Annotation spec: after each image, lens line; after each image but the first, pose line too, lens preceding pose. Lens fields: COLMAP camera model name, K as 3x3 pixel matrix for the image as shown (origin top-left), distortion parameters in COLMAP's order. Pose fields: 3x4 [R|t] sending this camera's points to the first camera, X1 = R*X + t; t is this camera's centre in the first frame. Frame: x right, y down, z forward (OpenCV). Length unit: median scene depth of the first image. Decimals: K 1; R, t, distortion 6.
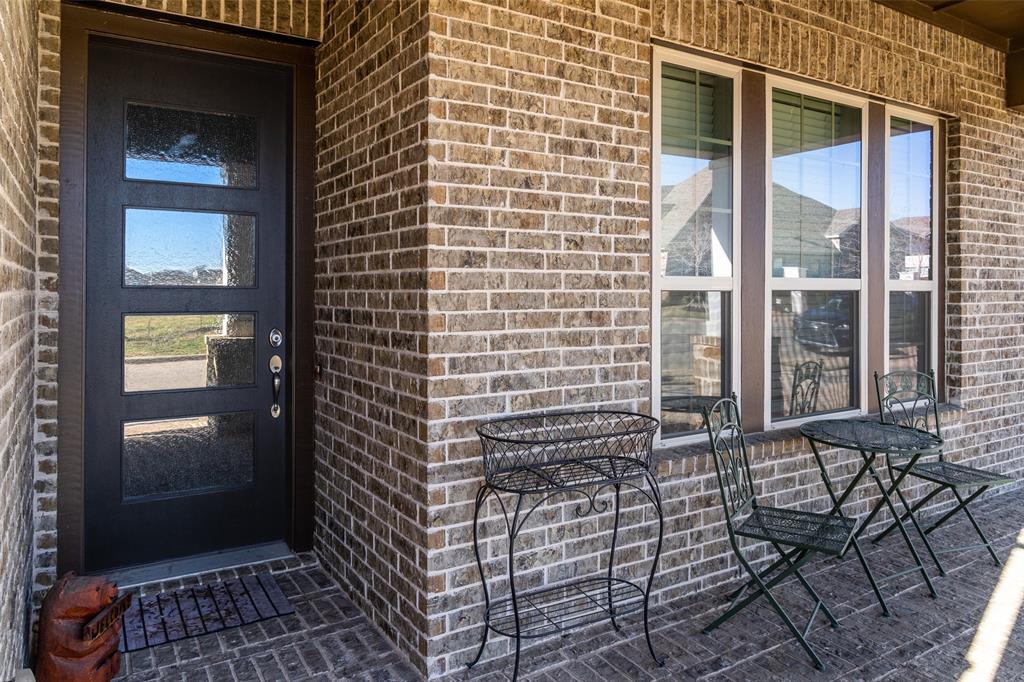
lens RADIAL K [[705.3, 0, 513.7], [0, 705.3, 285.1], [0, 0, 1]] dist [-0.005275, -0.000338]
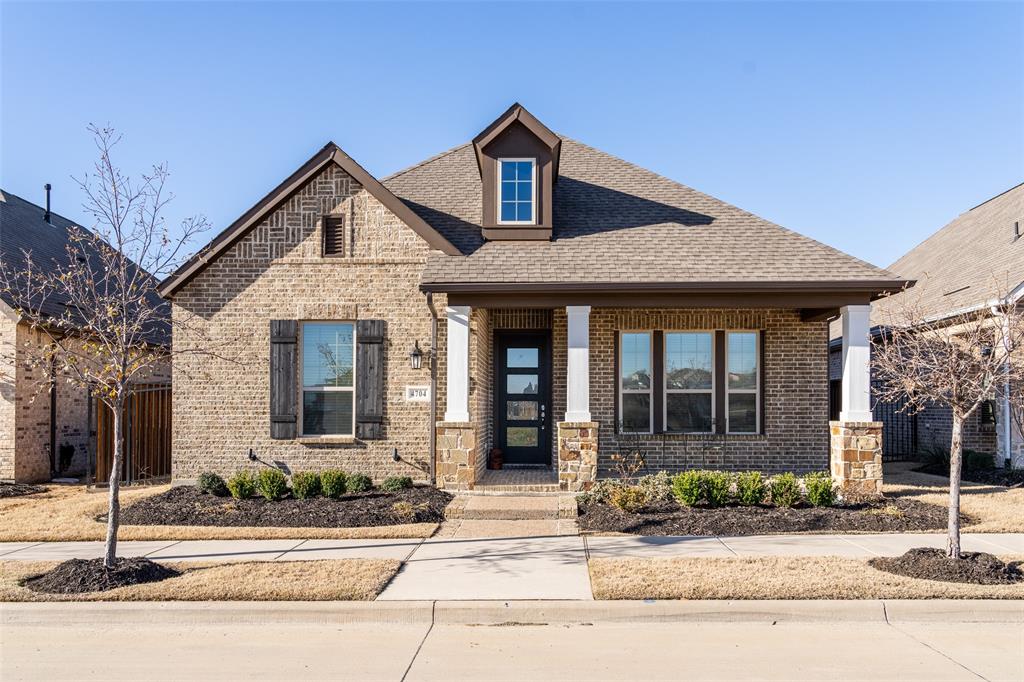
lens RADIAL K [[876.3, 0, 463.4], [0, 876.3, 385.6], [0, 0, 1]] dist [0.000388, -0.001961]
pose [[0.801466, -0.016656, -0.597808, 2.630832], [0.004311, 0.999747, -0.022076, 0.075660], [0.598025, 0.015116, 0.801335, -3.715706]]
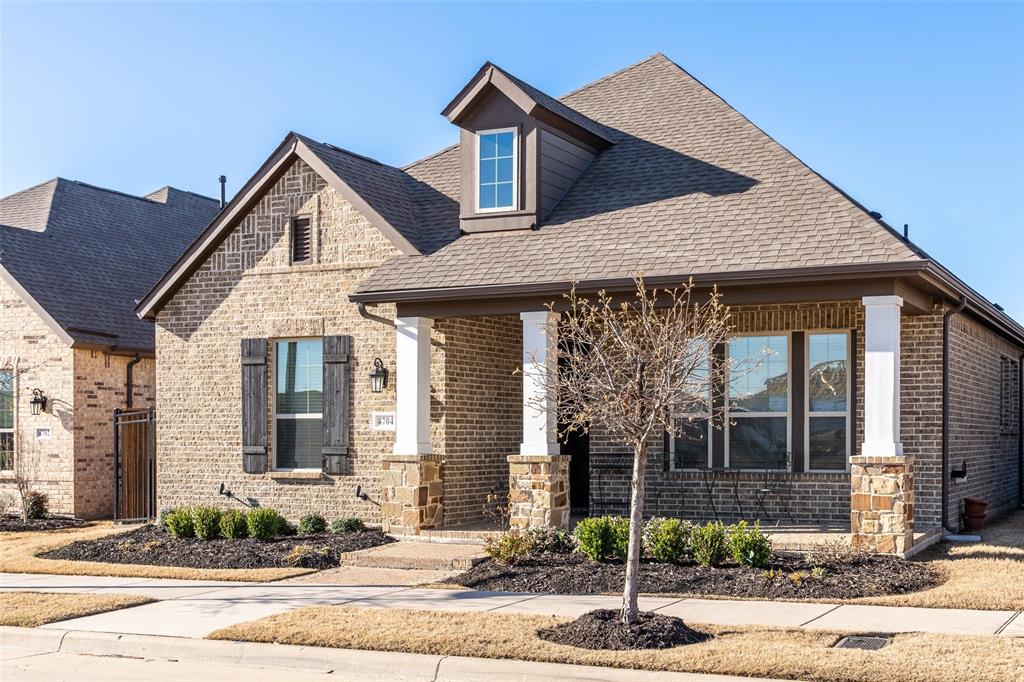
lens RADIAL K [[1258.4, 0, 513.7], [0, 1258.4, 440.3], [0, 0, 1]] dist [-0.000162, 0.002377]
pose [[0.513652, 0.001478, -0.857998, 4.852060], [0.008182, 0.999945, 0.006620, 0.067815], [0.857960, -0.010421, 0.513611, -2.523205]]
